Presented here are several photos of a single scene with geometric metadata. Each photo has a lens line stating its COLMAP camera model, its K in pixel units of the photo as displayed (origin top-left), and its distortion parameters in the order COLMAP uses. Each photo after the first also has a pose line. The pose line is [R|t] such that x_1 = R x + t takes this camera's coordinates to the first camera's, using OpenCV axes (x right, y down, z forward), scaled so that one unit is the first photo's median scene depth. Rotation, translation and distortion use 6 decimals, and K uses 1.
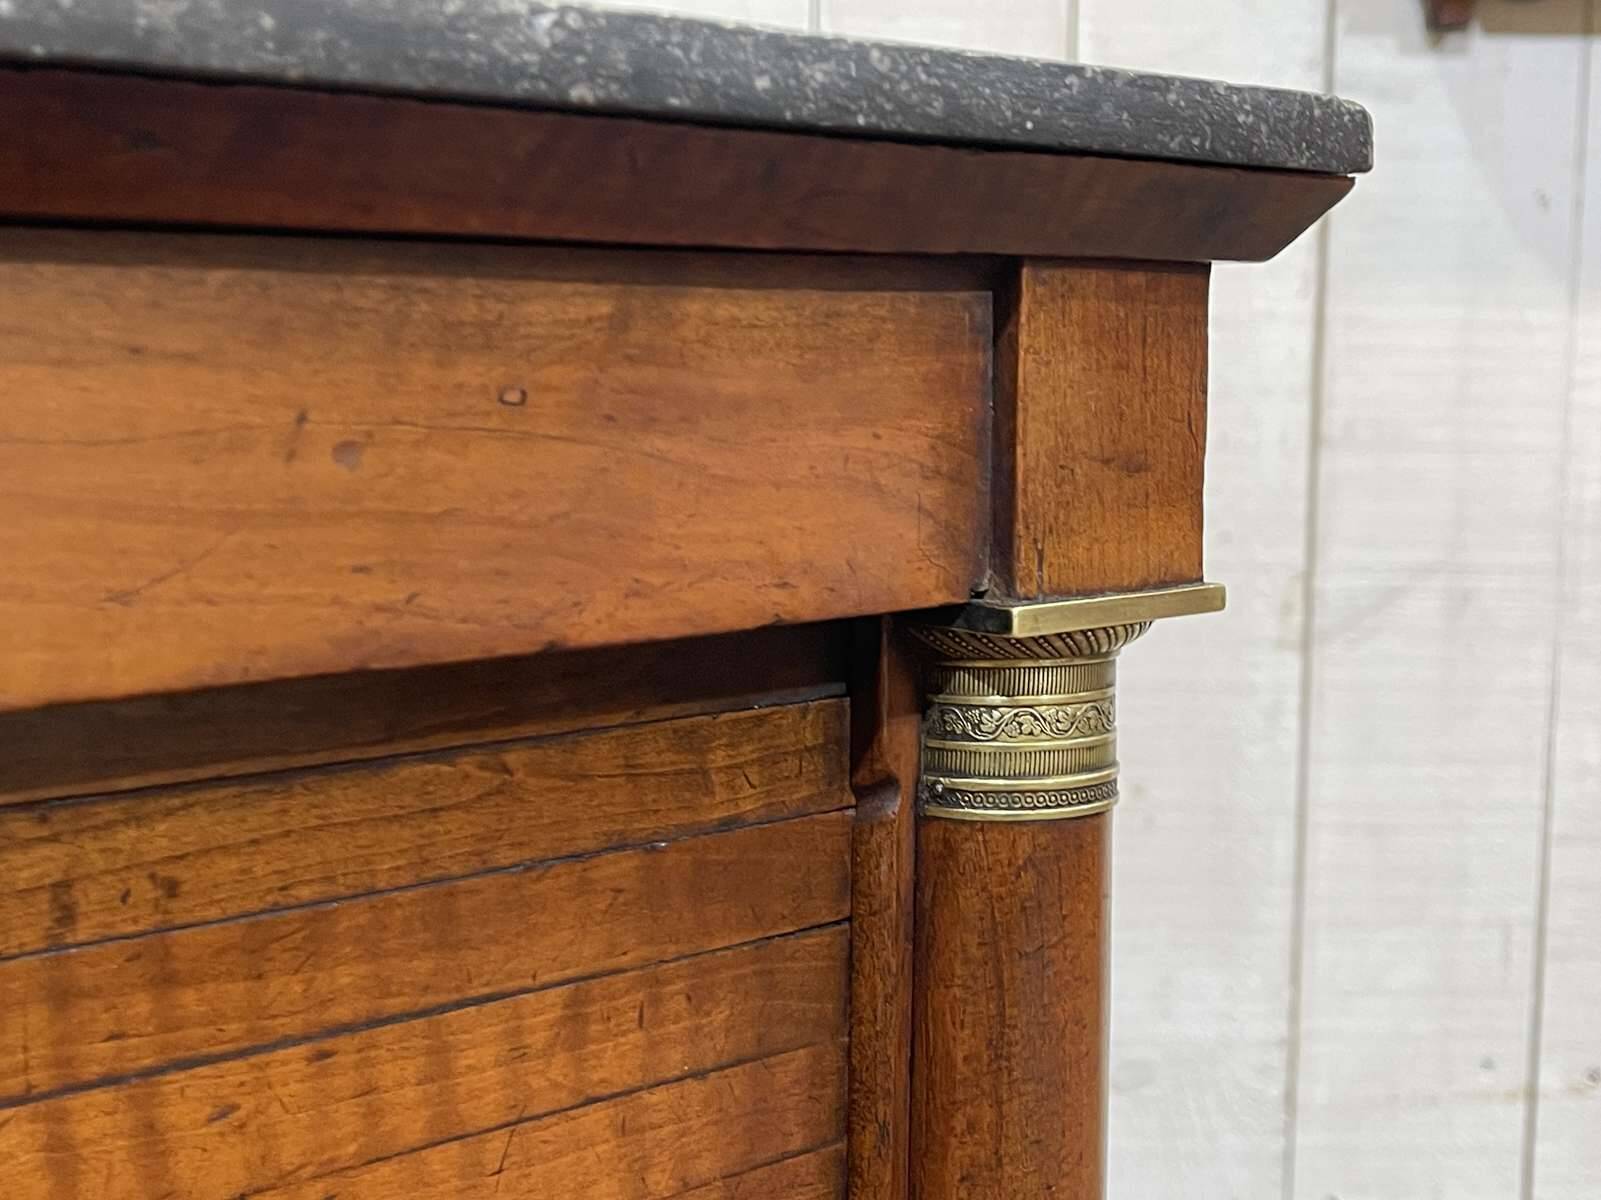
lens RADIAL K [[2146.6, 0, 800.5], [0, 2146.6, 600.0], [0, 0, 1]] dist [0.032880, -0.065201]
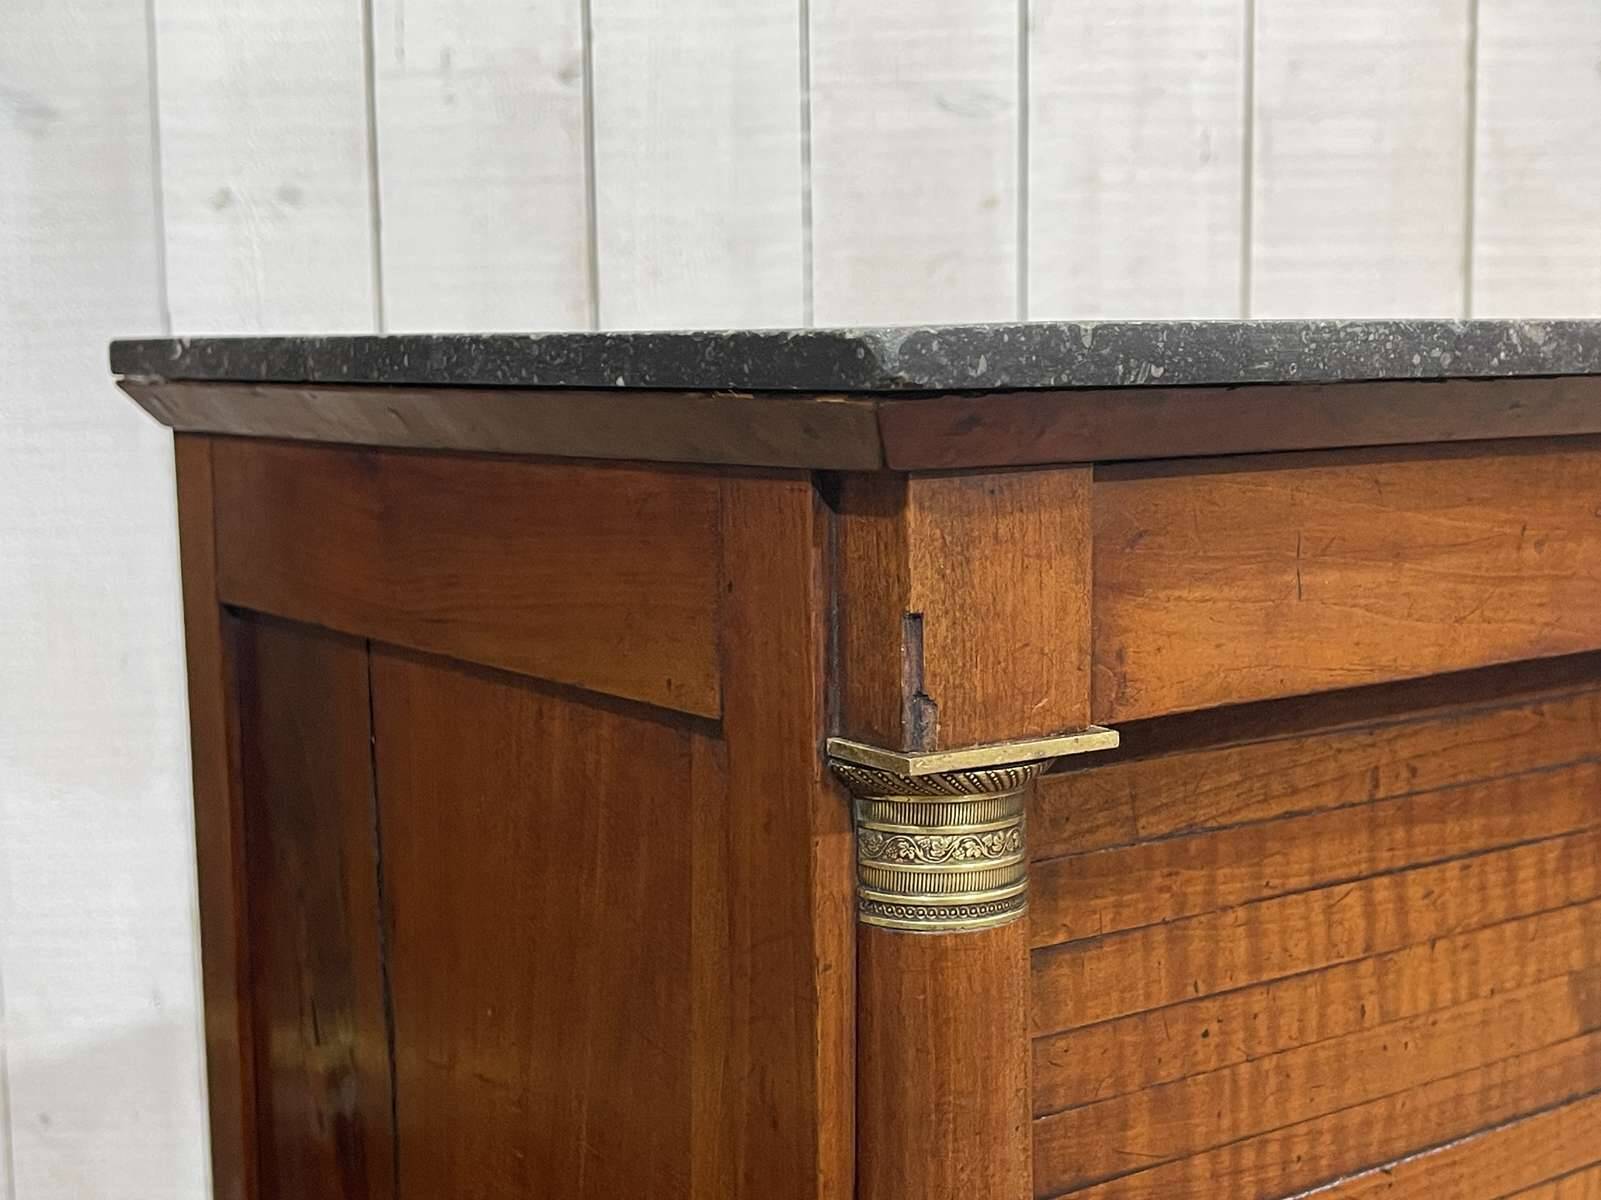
lens RADIAL K [[2146.6, 0, 800.5], [0, 2146.6, 600.0], [0, 0, 1]] dist [0.032880, -0.065201]
pose [[0.996483, -0.008408, -0.083376, -0.629605], [0.007830, 0.999943, -0.007258, -0.008672], [0.083432, 0.006580, 0.996492, -0.883774]]
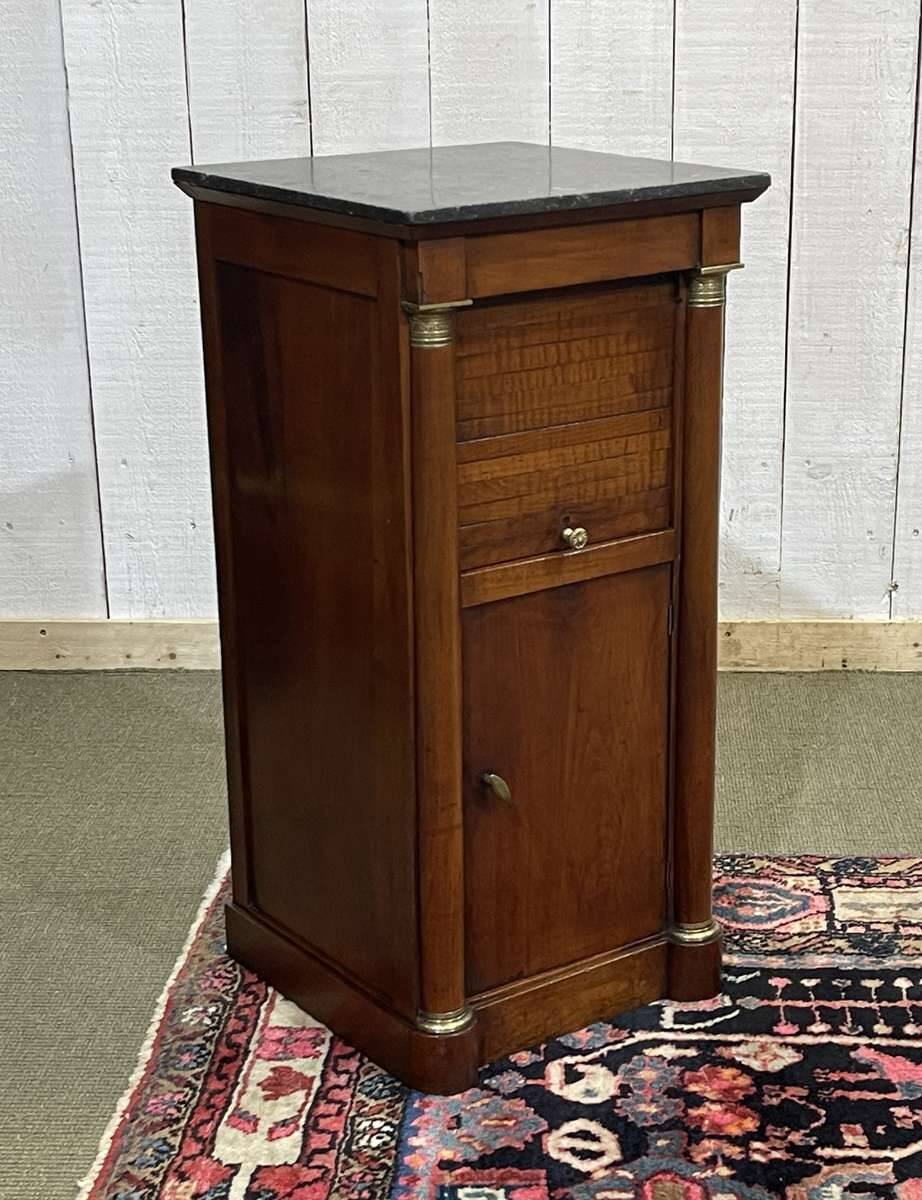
lens RADIAL K [[2220.8, 0, 520.8], [0, 2220.8, 622.1], [0, 0, 1]] dist [0.177729, -0.524203]
pose [[0.997943, 0.005881, -0.063831, 0.000917], [0.006129, 0.982466, 0.186338, -0.206500], [0.063808, -0.186346, 0.980410, -5.706905]]
